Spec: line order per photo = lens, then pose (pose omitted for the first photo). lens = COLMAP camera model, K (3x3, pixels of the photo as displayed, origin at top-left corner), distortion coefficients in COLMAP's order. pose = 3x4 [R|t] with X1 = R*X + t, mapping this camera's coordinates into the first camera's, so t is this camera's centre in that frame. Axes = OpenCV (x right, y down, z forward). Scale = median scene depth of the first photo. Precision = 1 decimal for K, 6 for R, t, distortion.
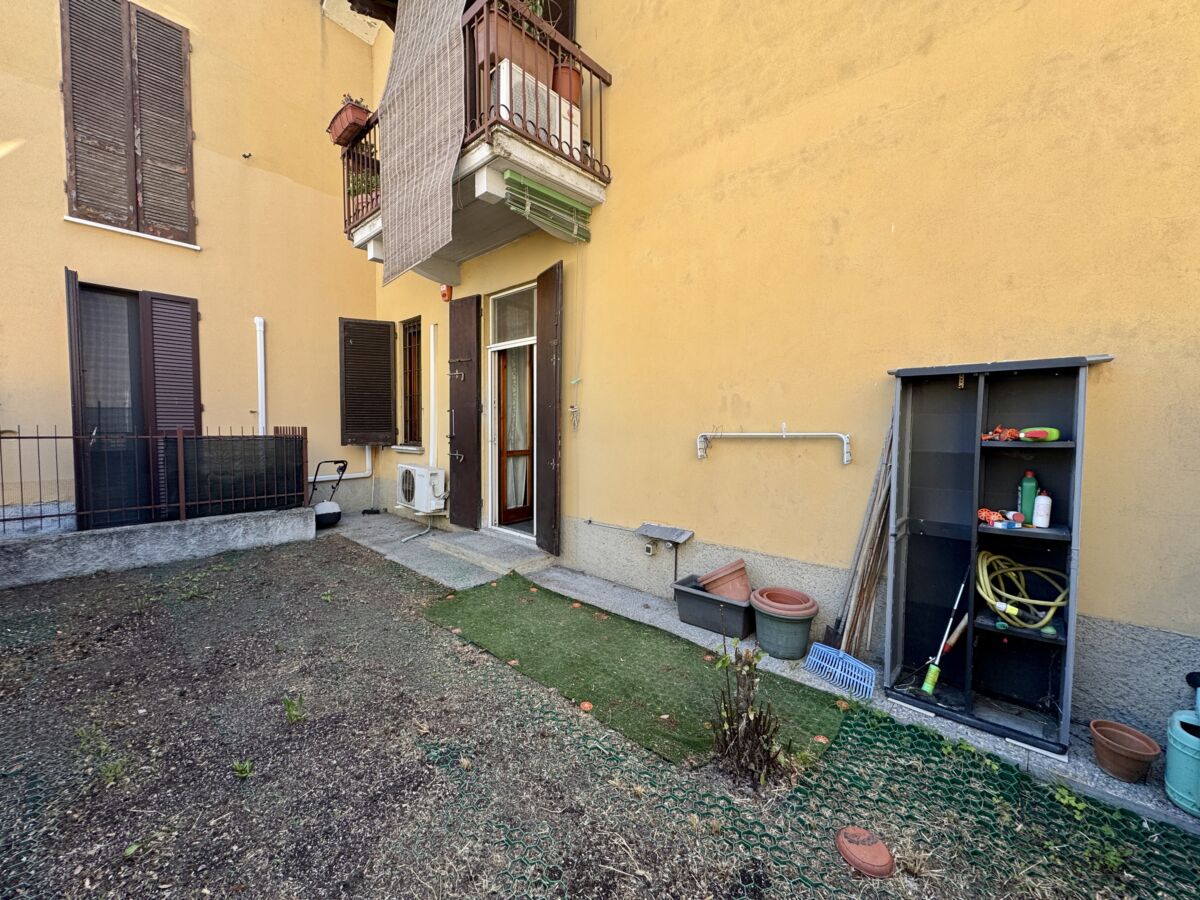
lens RADIAL K [[476.5, 0, 598.5], [0, 476.5, 449.4], [0, 0, 1]] dist [-0.002597, -0.000556]
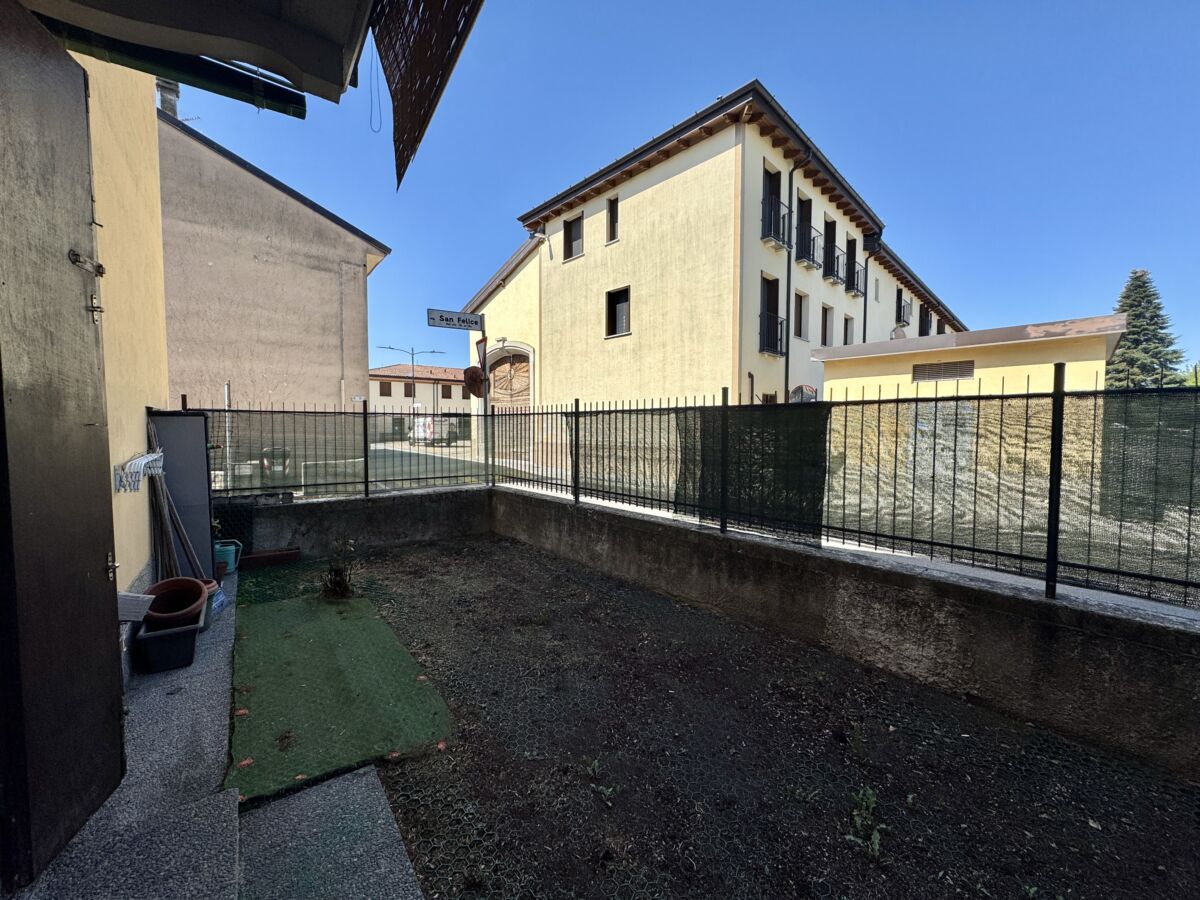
lens RADIAL K [[476.5, 0, 598.5], [0, 476.5, 449.4], [0, 0, 1]] dist [-0.002597, -0.000556]
pose [[-0.984674, -0.017842, 0.173489, -0.693814], [-0.001117, 0.995378, 0.096027, -0.130813], [-0.174400, 0.094362, -0.980143, 1.591842]]
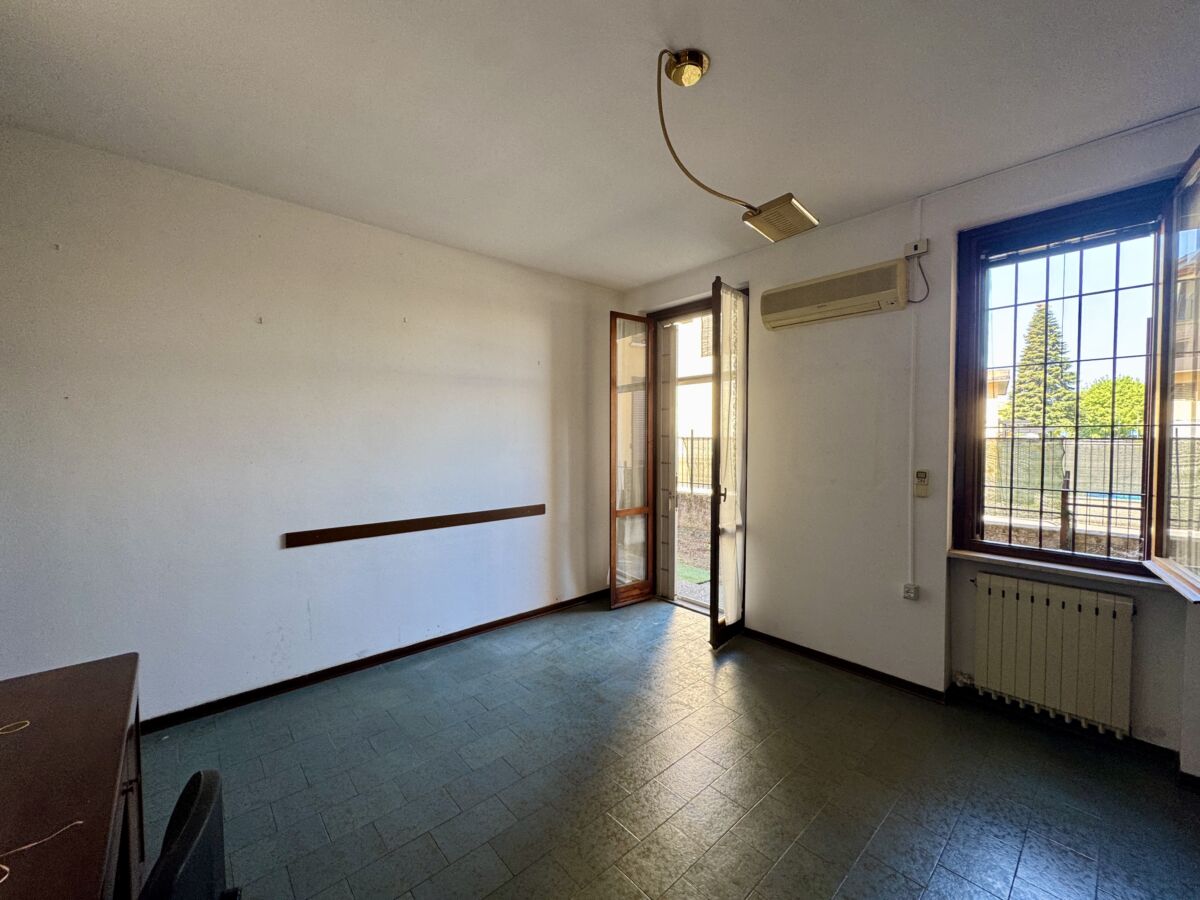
lens RADIAL K [[476.5, 0, 598.5], [0, 476.5, 449.4], [0, 0, 1]] dist [-0.002597, -0.000556]
pose [[-0.996318, -0.012893, 0.084755, -0.087099], [-0.006614, 0.997240, 0.073950, -0.223776], [-0.085475, 0.073117, -0.993654, 2.641138]]
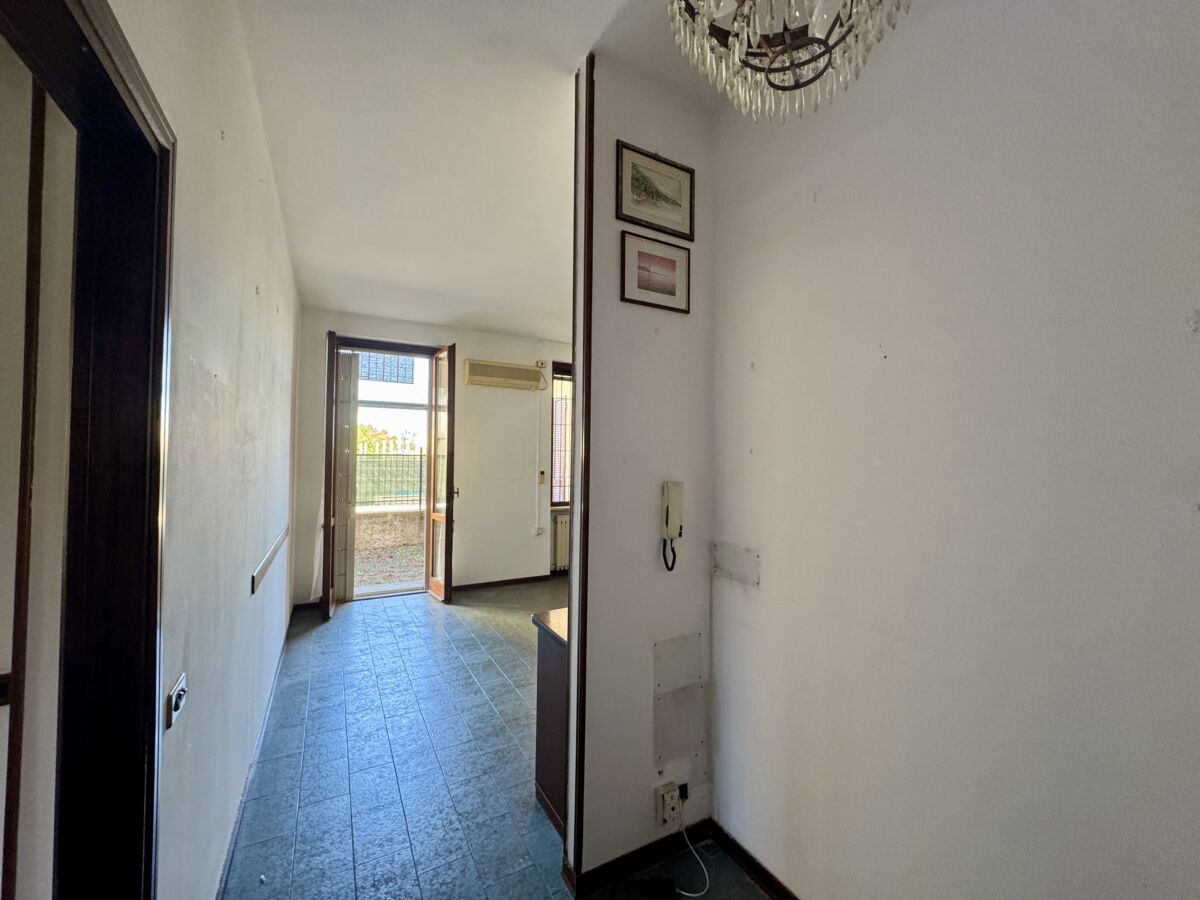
lens RADIAL K [[478.4, 0, 596.9], [0, 478.4, 449.8], [0, 0, 1]] dist [-0.001249, 0.000371]
pose [[-0.305971, -0.028683, -0.951609, 0.941124], [-0.059920, 0.998145, -0.010820, -0.199023], [0.950153, 0.053710, -0.307122, 2.492566]]
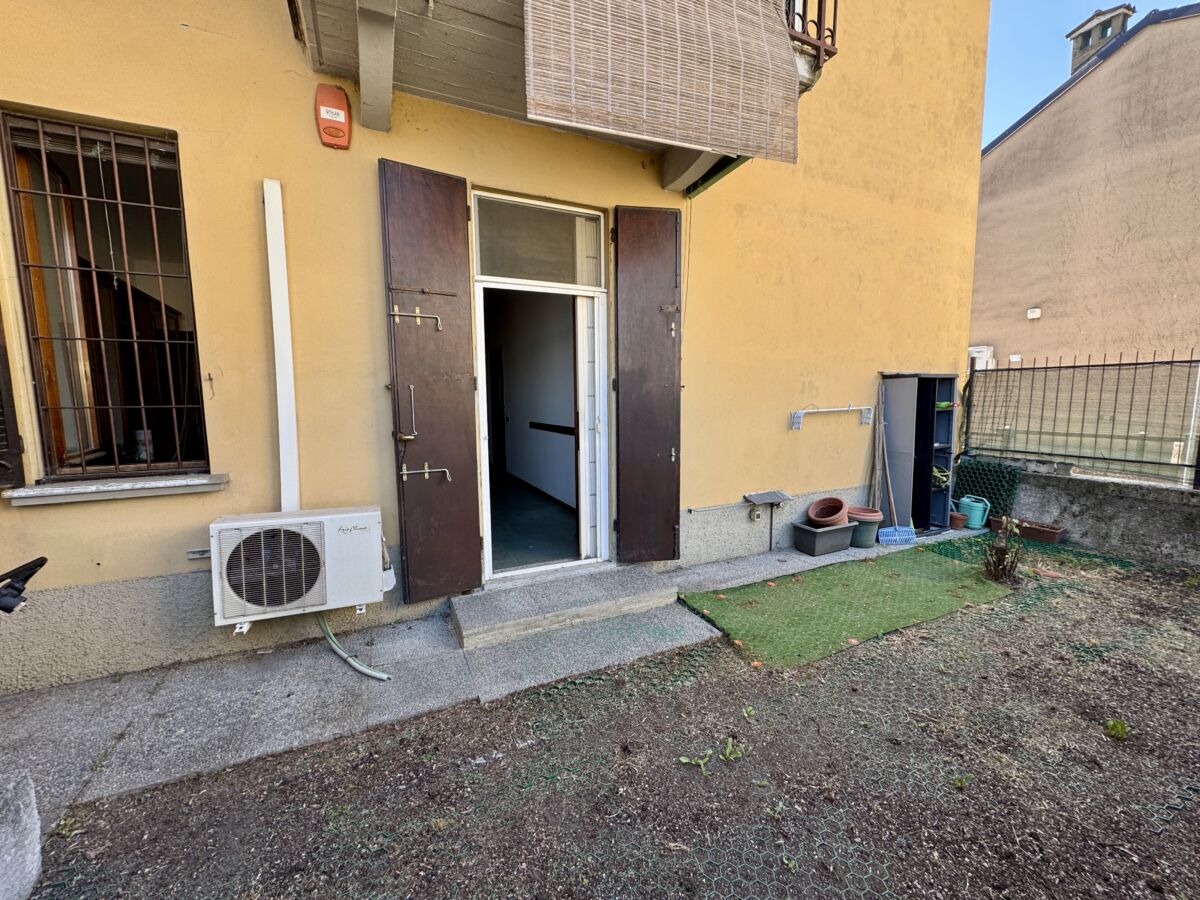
lens RADIAL K [[476.5, 0, 598.5], [0, 476.5, 449.4], [0, 0, 1]] dist [-0.002597, -0.000556]
pose [[0.370578, -0.112690, 0.921940, -1.113128], [0.058703, 0.993470, 0.097837, -0.082710], [-0.926944, 0.017865, 0.374773, 0.975295]]
